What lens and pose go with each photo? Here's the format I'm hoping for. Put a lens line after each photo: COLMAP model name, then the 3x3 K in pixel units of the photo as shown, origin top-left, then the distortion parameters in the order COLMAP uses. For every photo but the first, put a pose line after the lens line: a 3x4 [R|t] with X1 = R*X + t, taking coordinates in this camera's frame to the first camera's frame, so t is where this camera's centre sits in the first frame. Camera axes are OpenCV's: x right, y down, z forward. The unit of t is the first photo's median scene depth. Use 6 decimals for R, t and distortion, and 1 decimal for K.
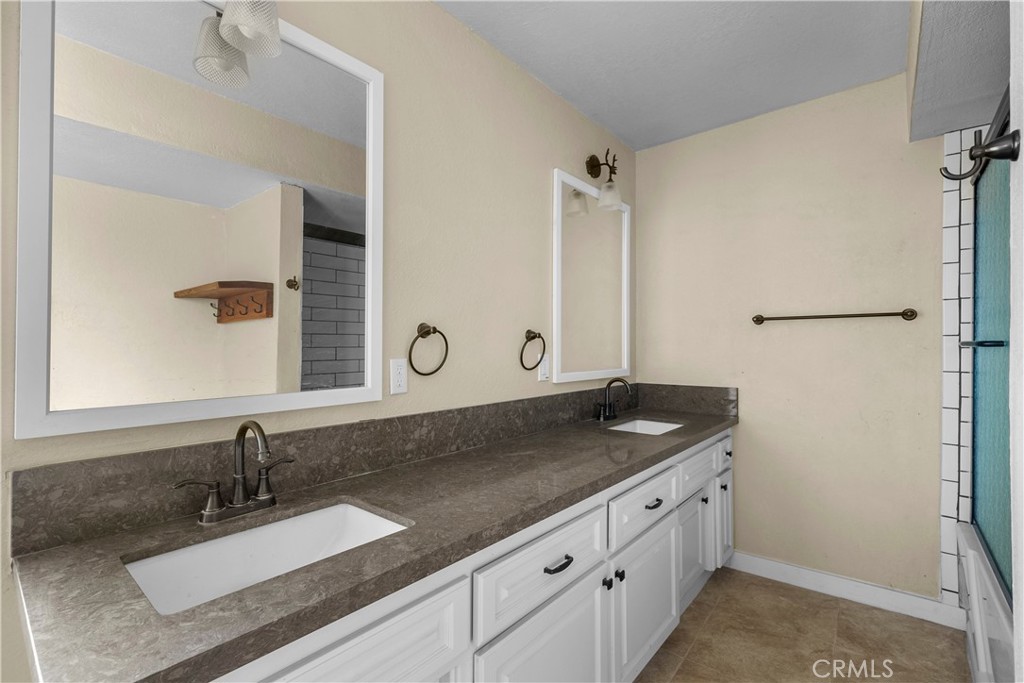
lens RADIAL K [[443.0, 0, 515.6], [0, 443.0, 339.1], [0, 0, 1]] dist [0.002339, -0.000817]
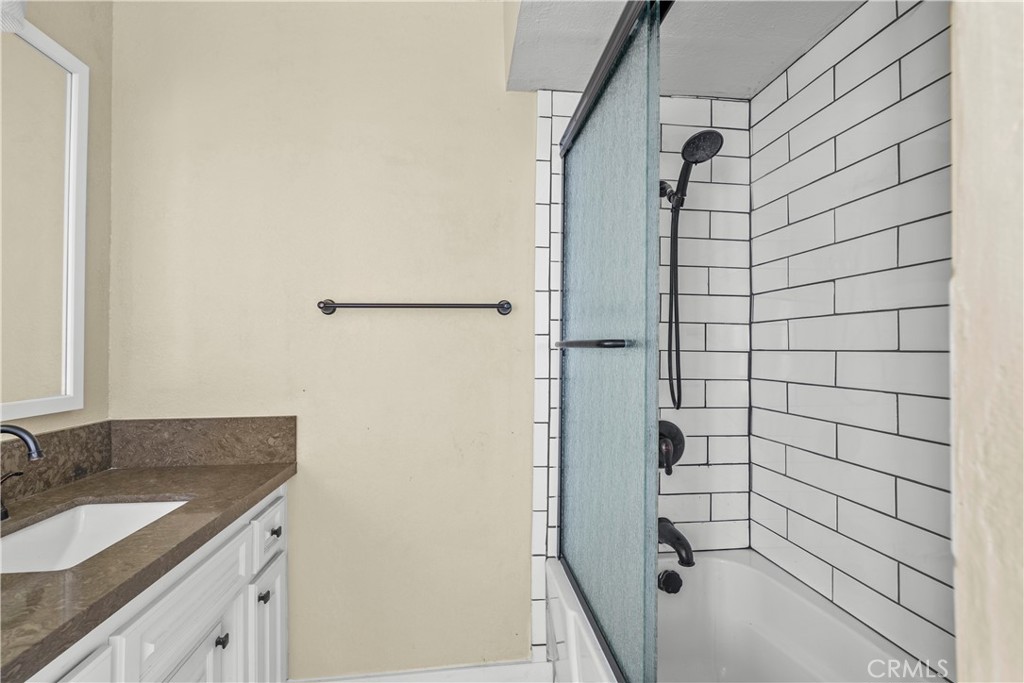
lens RADIAL K [[497.2, 0, 515.0], [0, 497.2, 341.1], [0, 0, 1]] dist [-0.003194, 0.000224]
pose [[0.686498, 0.009099, 0.727075, 0.273150], [-0.008451, 0.999954, -0.004534, 0.008315], [-0.727082, -0.003032, 0.686543, 0.401663]]
